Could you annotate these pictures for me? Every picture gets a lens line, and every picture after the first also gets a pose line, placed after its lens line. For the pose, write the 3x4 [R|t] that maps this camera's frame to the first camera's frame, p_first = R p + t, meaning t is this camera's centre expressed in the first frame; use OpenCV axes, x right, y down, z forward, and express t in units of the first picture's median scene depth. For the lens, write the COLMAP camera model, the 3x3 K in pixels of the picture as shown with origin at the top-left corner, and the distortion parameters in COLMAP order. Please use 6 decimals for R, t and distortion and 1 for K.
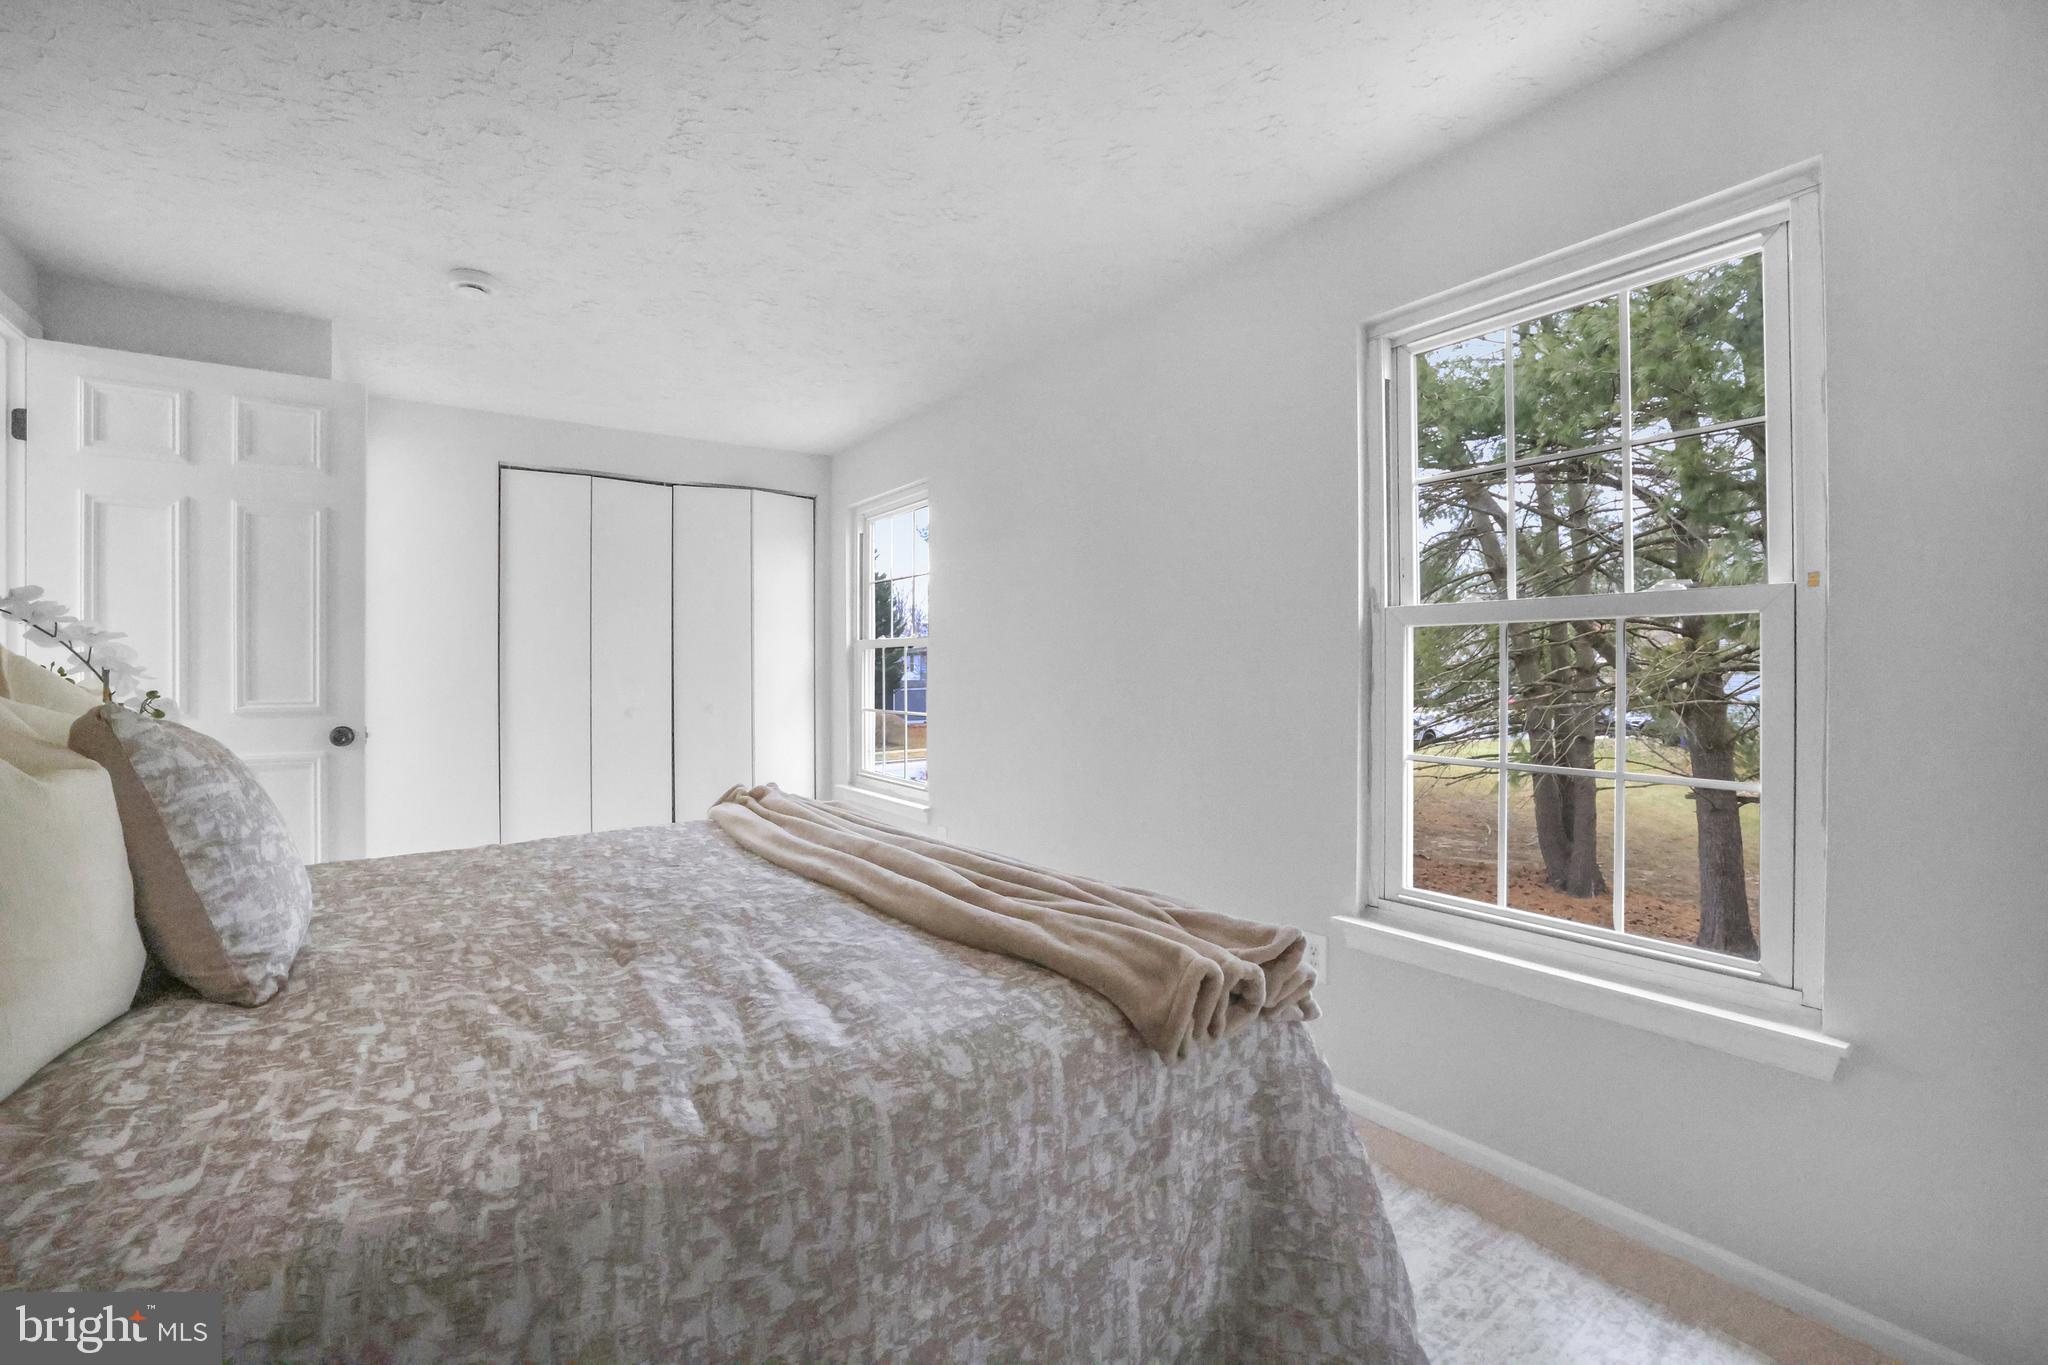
lens RADIAL K [[880.7, 0, 1028.1], [0, 880.7, 675.3], [0, 0, 1]] dist [-0.047016, 0.016079]
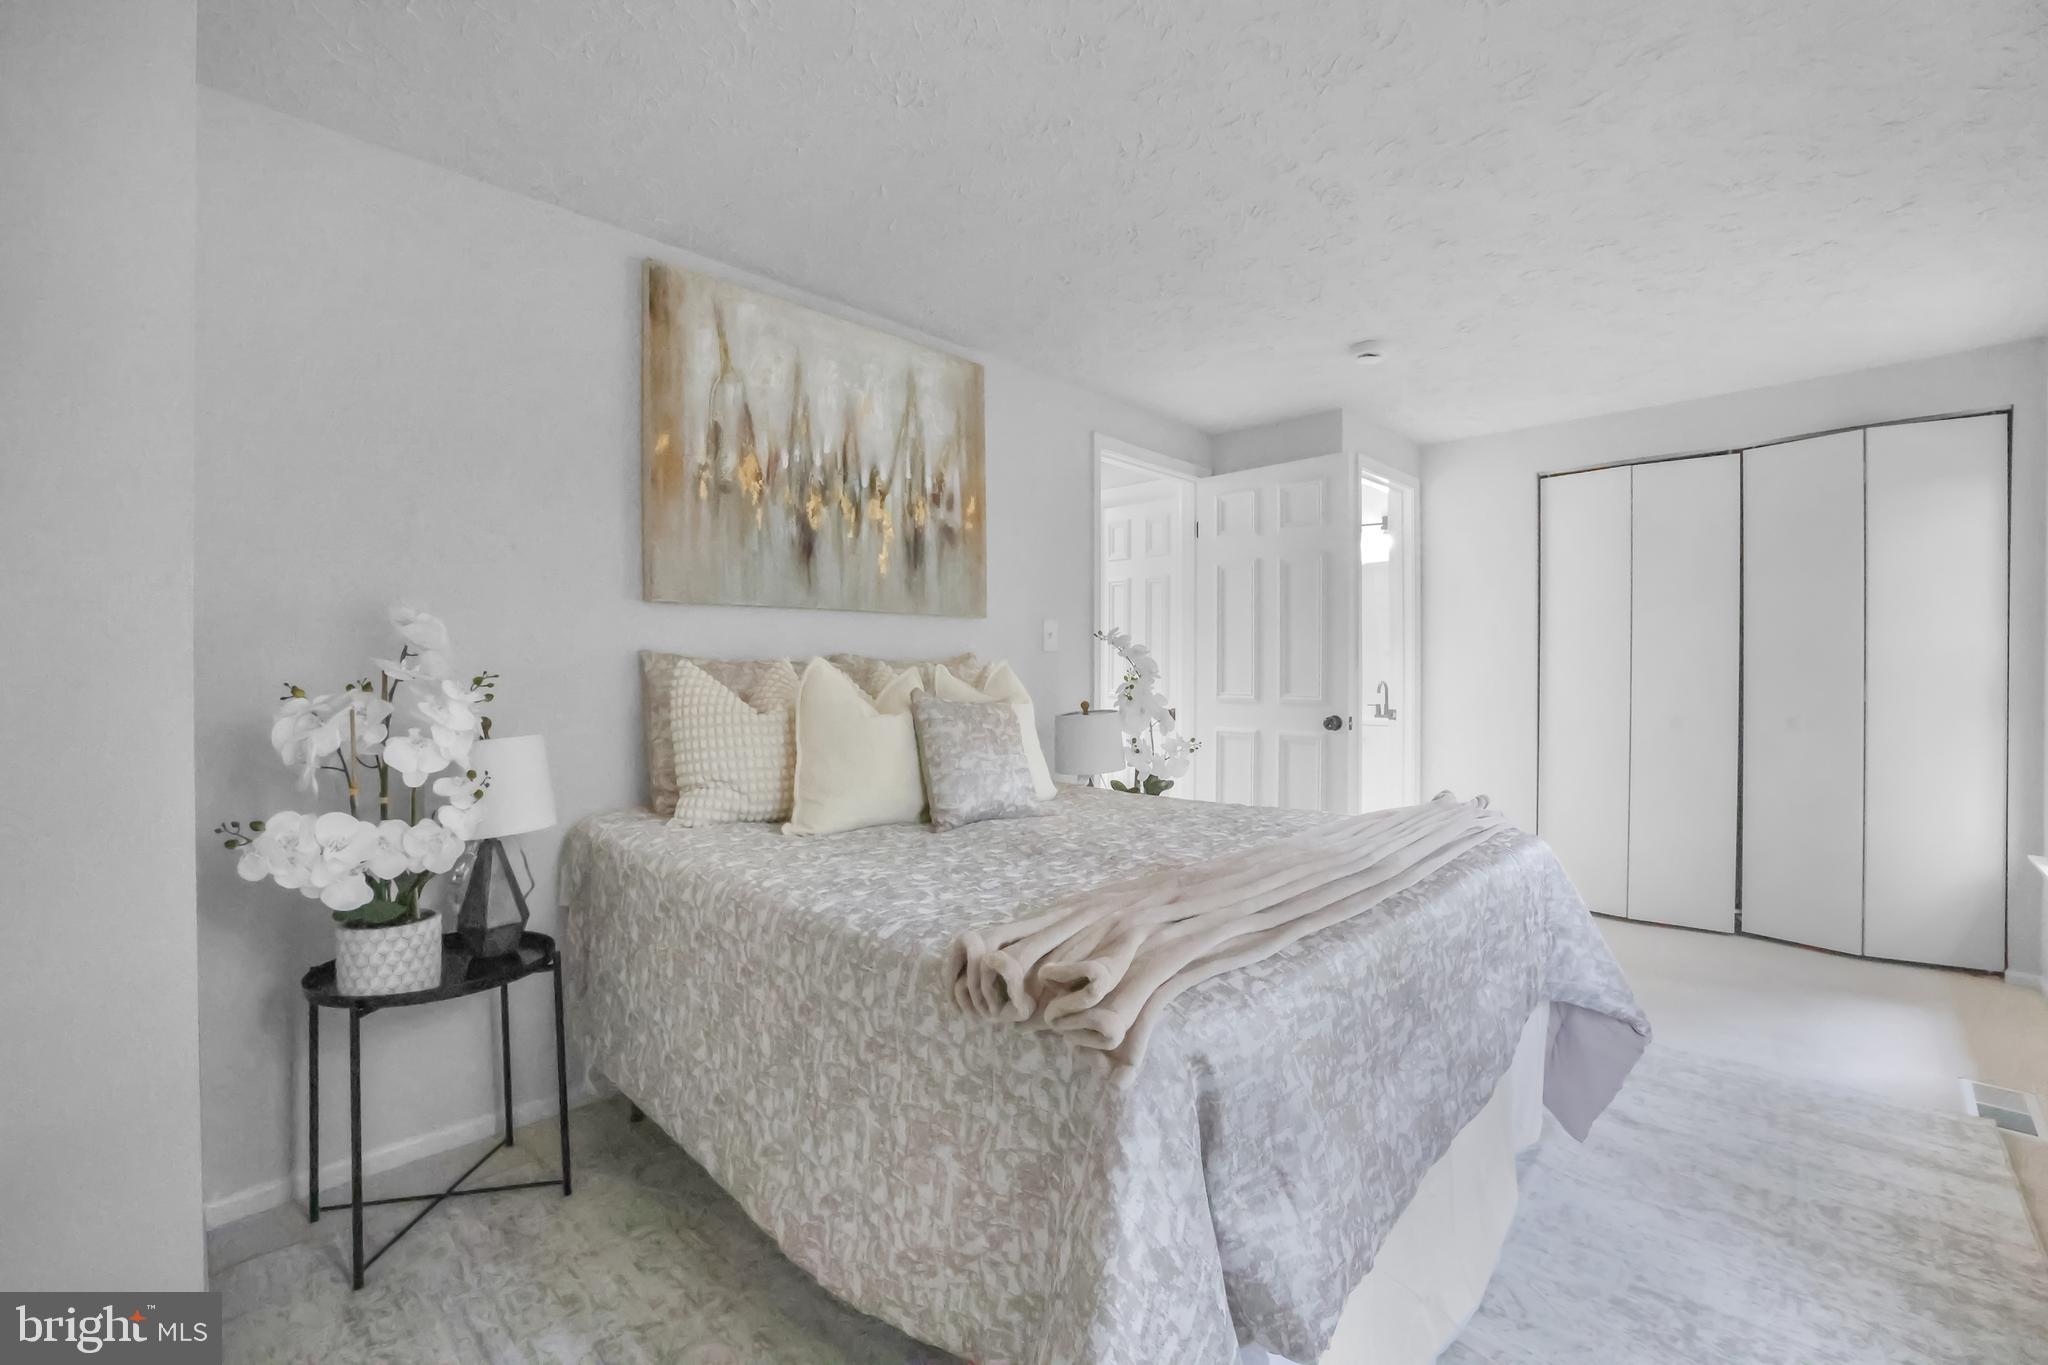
lens RADIAL K [[880.7, 0, 1028.1], [0, 880.7, 675.3], [0, 0, 1]] dist [-0.047016, 0.016079]
pose [[0.200097, -0.003711, -0.979769, 0.448628], [-0.000544, 0.999992, -0.003899, 0.004283], [0.979776, 0.001313, 0.200093, 0.283089]]
